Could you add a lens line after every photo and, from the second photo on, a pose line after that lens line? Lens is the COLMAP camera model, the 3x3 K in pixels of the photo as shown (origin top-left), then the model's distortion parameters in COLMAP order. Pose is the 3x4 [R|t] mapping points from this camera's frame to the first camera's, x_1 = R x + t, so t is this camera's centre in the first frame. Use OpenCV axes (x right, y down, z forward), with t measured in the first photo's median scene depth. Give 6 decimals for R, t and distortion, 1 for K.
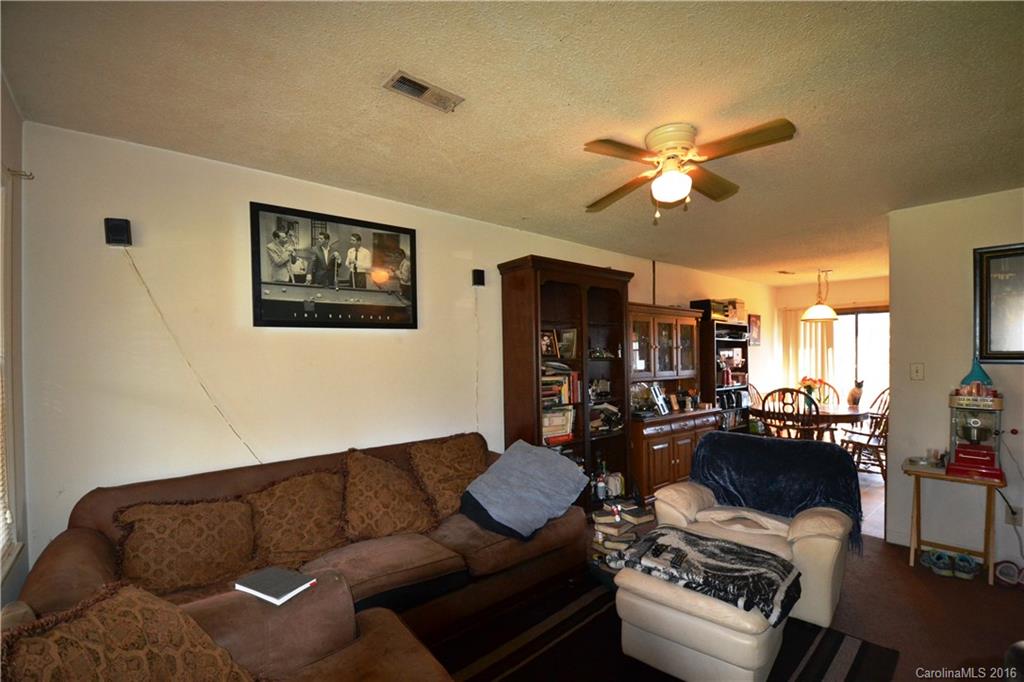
lens RADIAL K [[456.0, 0, 512.8], [0, 456.0, 355.6], [0, 0, 1]] dist [0.023421, -0.027357]
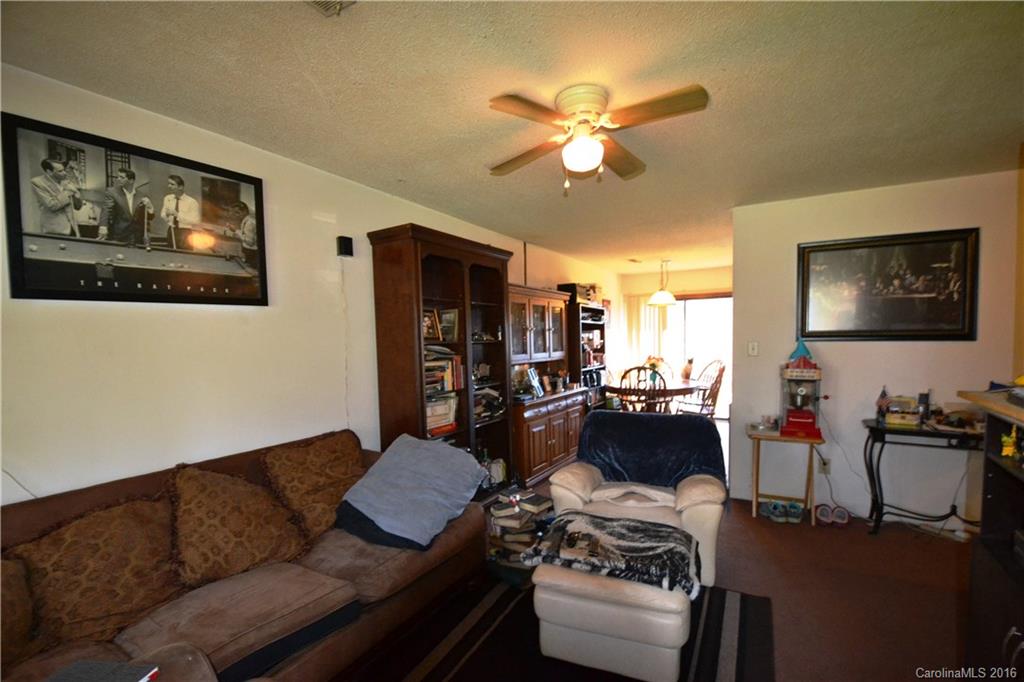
lens RADIAL K [[456.0, 0, 512.8], [0, 456.0, 355.6], [0, 0, 1]] dist [0.023421, -0.027357]
pose [[0.943533, -0.021759, 0.330564, -0.081382], [0.010493, 0.999303, 0.035828, 0.004217], [-0.331113, -0.030336, 0.943103, 0.115555]]
